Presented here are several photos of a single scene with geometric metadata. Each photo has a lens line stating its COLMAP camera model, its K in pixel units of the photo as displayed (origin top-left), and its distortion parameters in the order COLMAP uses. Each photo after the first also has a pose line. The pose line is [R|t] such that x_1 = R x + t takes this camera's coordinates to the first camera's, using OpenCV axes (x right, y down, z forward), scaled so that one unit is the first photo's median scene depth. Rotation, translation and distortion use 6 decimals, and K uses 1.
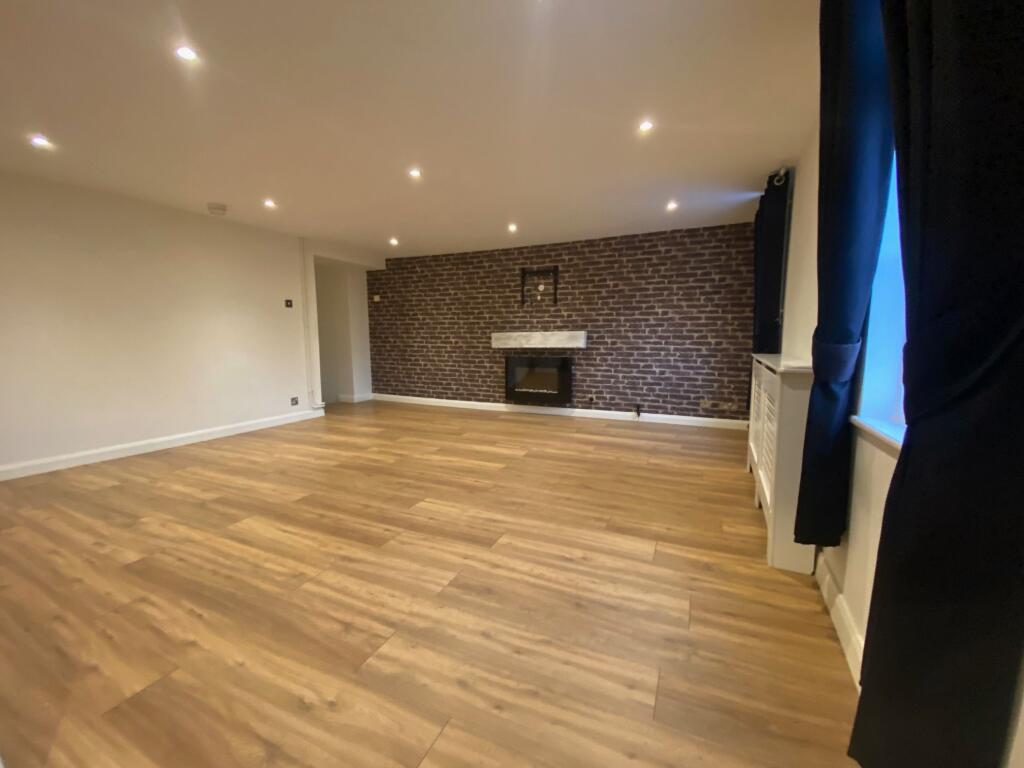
lens RADIAL K [[414.4, 0, 512.0], [0, 414.4, 384.0], [0, 0, 1]] dist [0.047710, -0.030837]
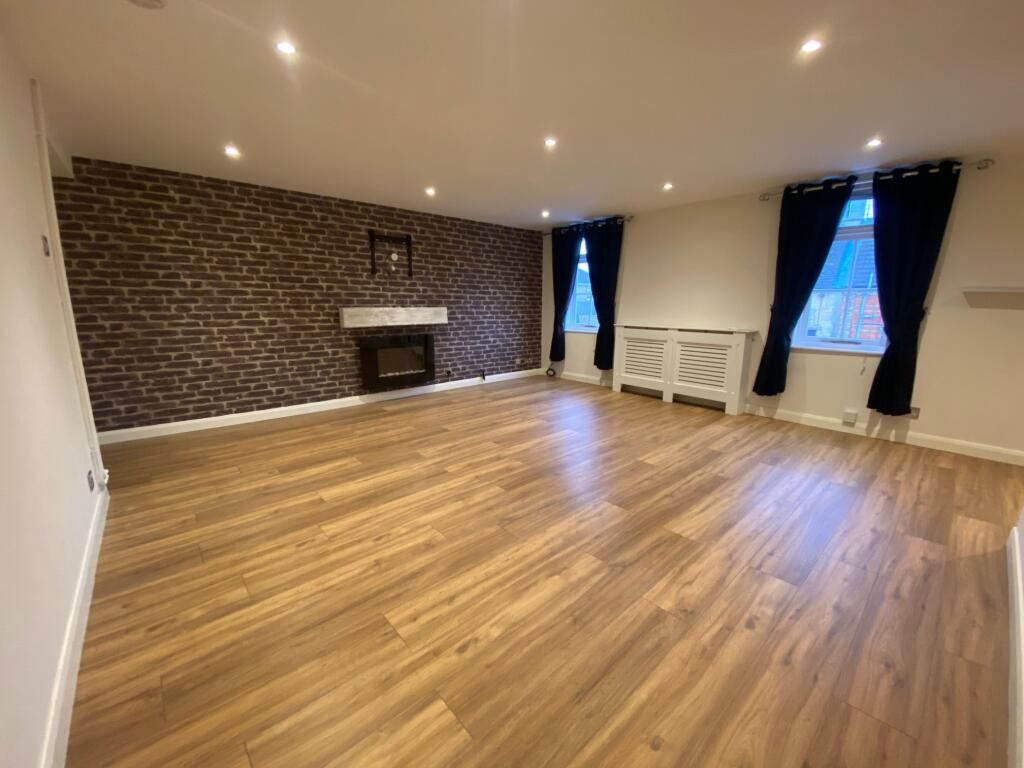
lens RADIAL K [[412.2, 0, 512.0], [0, 412.2, 384.0], [0, 0, 1]] dist [0.046261, -0.043899]
pose [[0.388600, -0.173717, 0.904883, -0.720481], [0.098325, 0.984277, 0.146733, -0.074035], [-0.916145, 0.031952, 0.399571, 0.449192]]
